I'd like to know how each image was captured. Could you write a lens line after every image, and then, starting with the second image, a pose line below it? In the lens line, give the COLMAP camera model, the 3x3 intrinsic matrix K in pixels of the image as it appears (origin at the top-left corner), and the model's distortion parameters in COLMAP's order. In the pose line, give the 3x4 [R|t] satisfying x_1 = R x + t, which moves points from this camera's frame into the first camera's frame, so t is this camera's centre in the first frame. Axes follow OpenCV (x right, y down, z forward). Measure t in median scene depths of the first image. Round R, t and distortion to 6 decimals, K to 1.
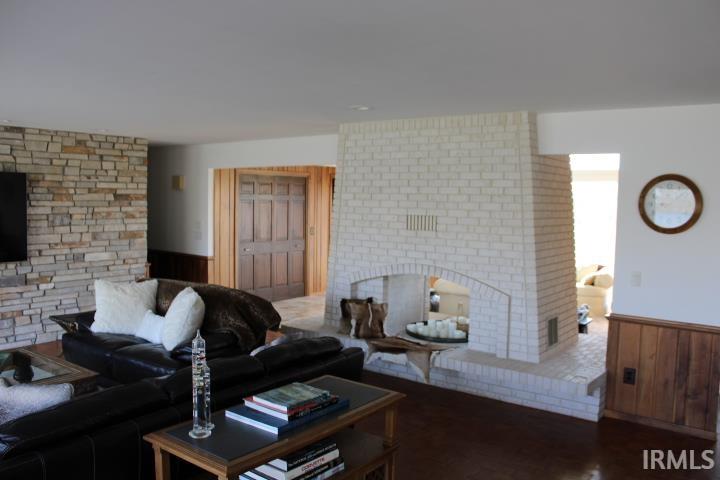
lens RADIAL K [[605.8, 0, 361.1], [0, 605.8, 238.9], [0, 0, 1]] dist [-0.101054, 0.022650]
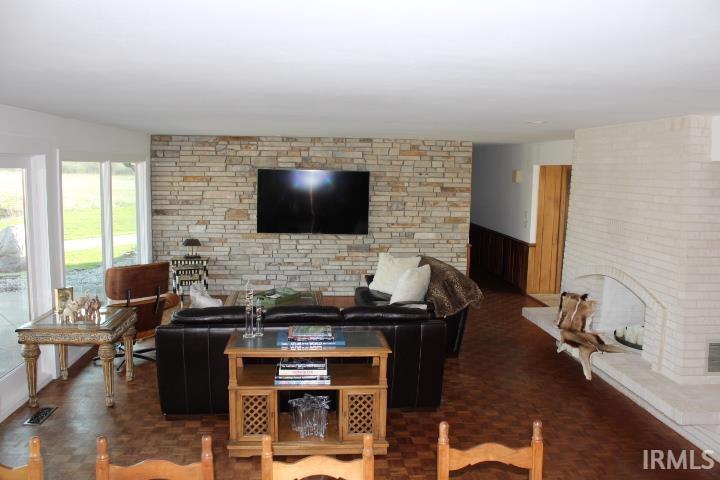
lens RADIAL K [[605.8, 0, 356.9], [0, 605.8, 240.5], [0, 0, 1]] dist [-0.101054, 0.022650]
pose [[0.681147, 0.082657, -0.727465, 0.415224], [-0.057959, 0.996576, 0.058966, -0.028935], [0.729849, 0.001999, 0.683606, 0.000848]]
